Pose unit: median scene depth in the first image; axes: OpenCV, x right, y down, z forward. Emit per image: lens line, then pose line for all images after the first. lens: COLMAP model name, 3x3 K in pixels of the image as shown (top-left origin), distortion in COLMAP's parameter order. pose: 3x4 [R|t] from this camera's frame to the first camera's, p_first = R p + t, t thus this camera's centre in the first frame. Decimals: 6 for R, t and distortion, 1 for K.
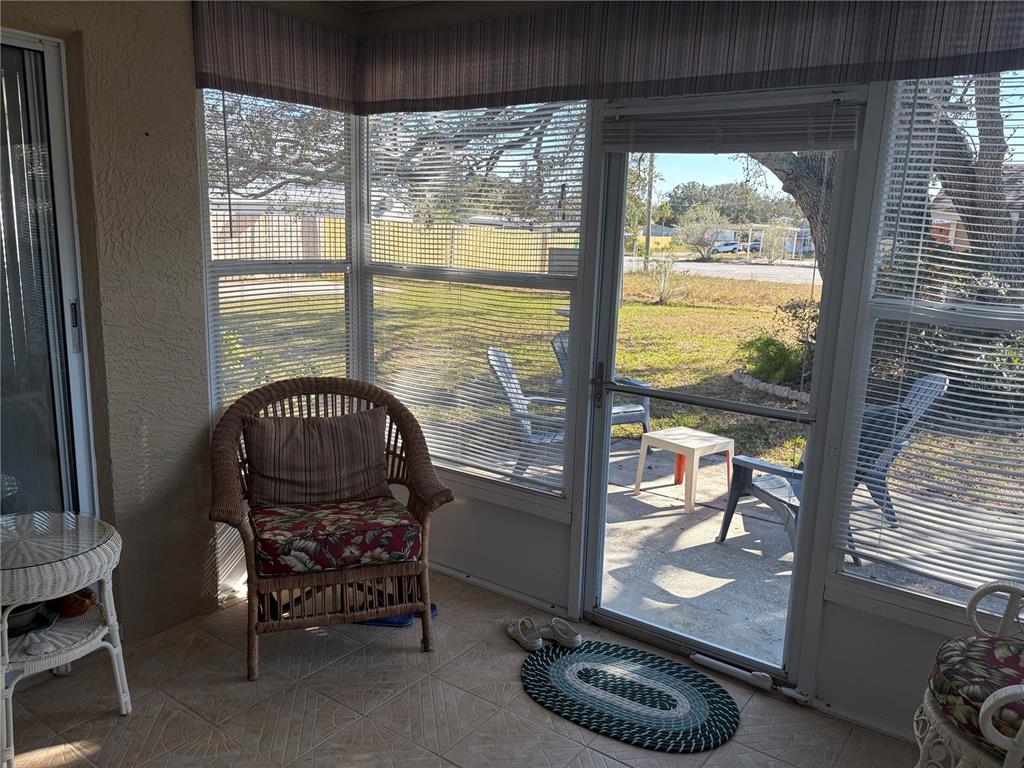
lens RADIAL K [[769.7, 0, 510.2], [0, 769.7, 385.8], [0, 0, 1]] dist [0.047144, -0.051994]
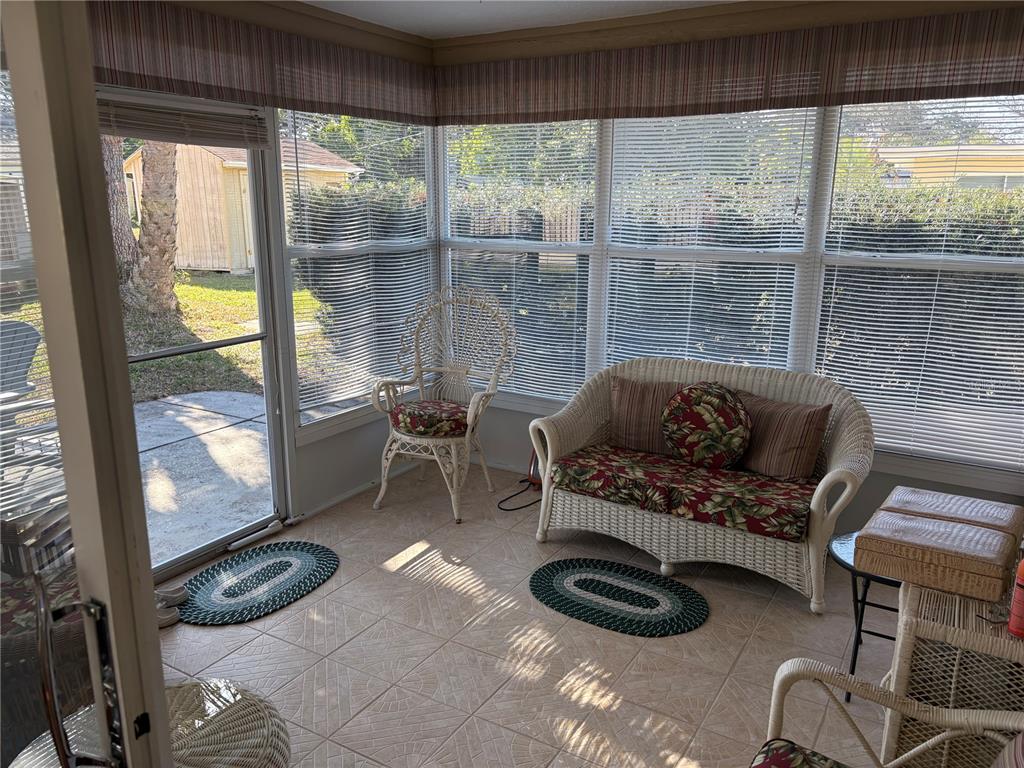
lens RADIAL K [[769.7, 0, 510.2], [0, 769.7, 385.8], [0, 0, 1]] dist [0.047144, -0.051994]
pose [[-0.081414, -0.272507, 0.958703, -1.064677], [0.188722, 0.940280, 0.283297, -0.192263], [-0.978650, 0.203993, -0.025123, 0.608879]]
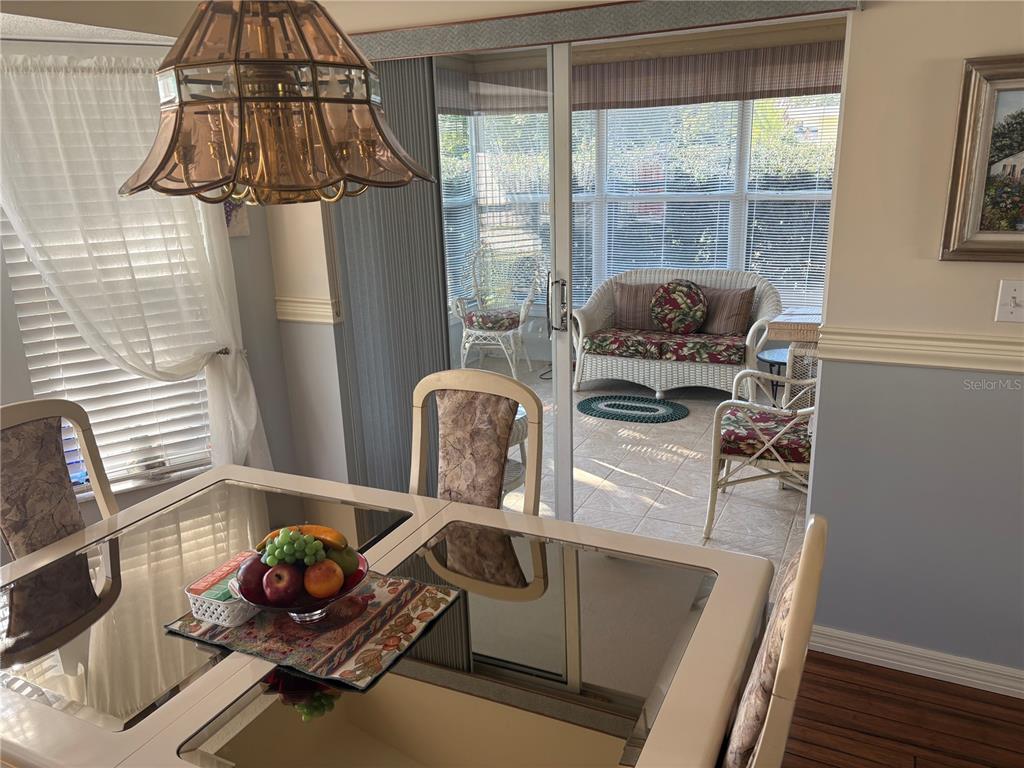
lens RADIAL K [[769.7, 0, 510.2], [0, 769.7, 385.8], [0, 0, 1]] dist [0.047144, -0.051994]
pose [[-0.168907, -0.309798, 0.935679, -1.866598], [0.221730, 0.913042, 0.342329, -0.324975], [-0.960368, 0.265290, -0.085527, 0.972116]]
